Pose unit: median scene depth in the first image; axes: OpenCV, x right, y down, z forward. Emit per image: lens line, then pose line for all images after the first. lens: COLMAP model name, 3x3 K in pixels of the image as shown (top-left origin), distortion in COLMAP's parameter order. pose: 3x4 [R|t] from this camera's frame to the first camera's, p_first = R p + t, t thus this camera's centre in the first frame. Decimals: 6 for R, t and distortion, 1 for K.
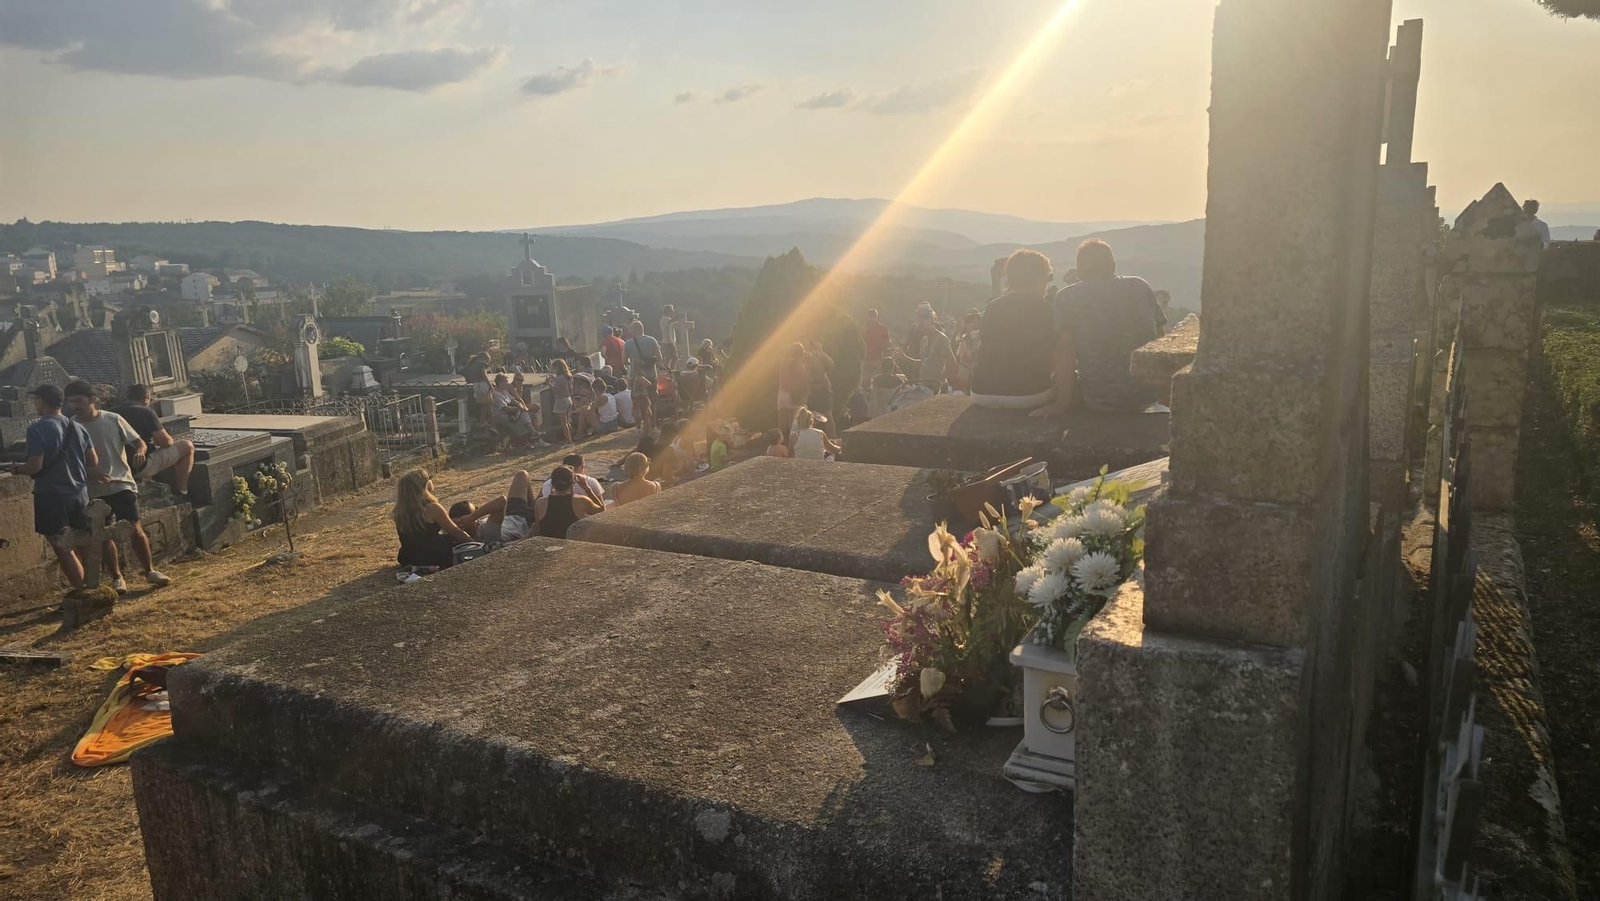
lens RADIAL K [[1070.2, 0, 813.1], [0, 1070.2, 452.4], [0, 0, 1]] dist [0.063082, -0.062713]
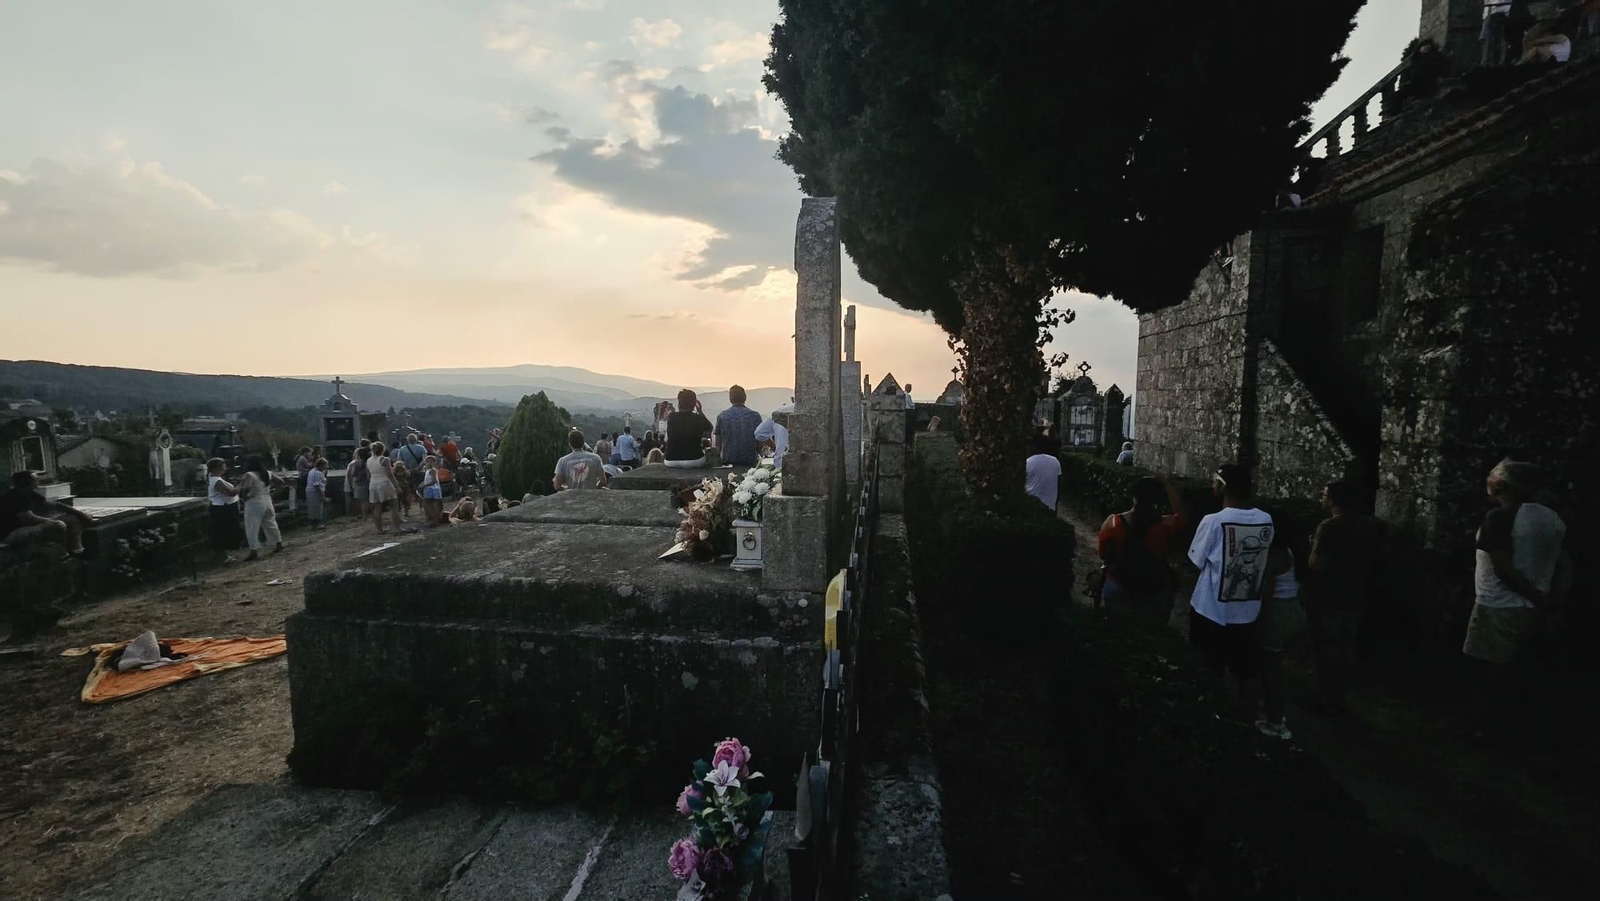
lens RADIAL K [[650.0, 0, 800.3], [0, 650.0, 446.5], [0, 0, 1]] dist [-0.010676, 0.001225]
pose [[0.921028, 0.005329, 0.389460, -0.064500], [0.040384, 0.993211, -0.109093, 0.038091], [-0.387397, 0.116205, 0.914560, -0.130790]]
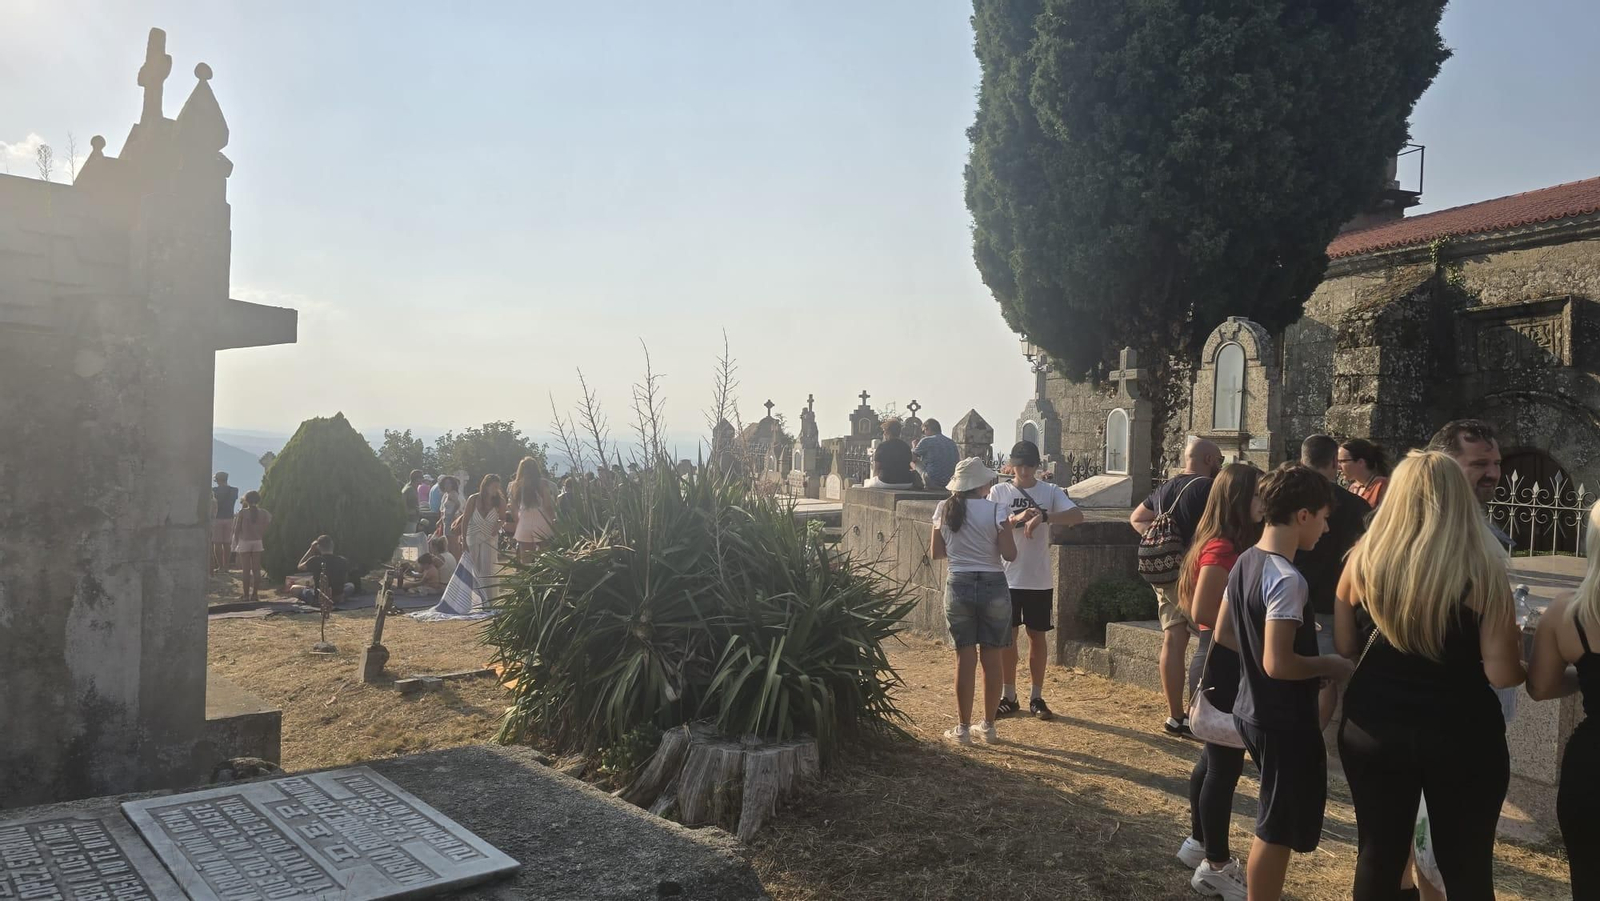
lens RADIAL K [[1070.2, 0, 827.6], [0, 1070.2, 452.0], [0, 0, 1]] dist [0.063082, -0.062713]
pose [[0.601159, 0.046356, 0.797783, -1.023741], [0.107612, 0.984527, -0.138296, 0.105946], [-0.791850, 0.168989, 0.586869, -0.117769]]
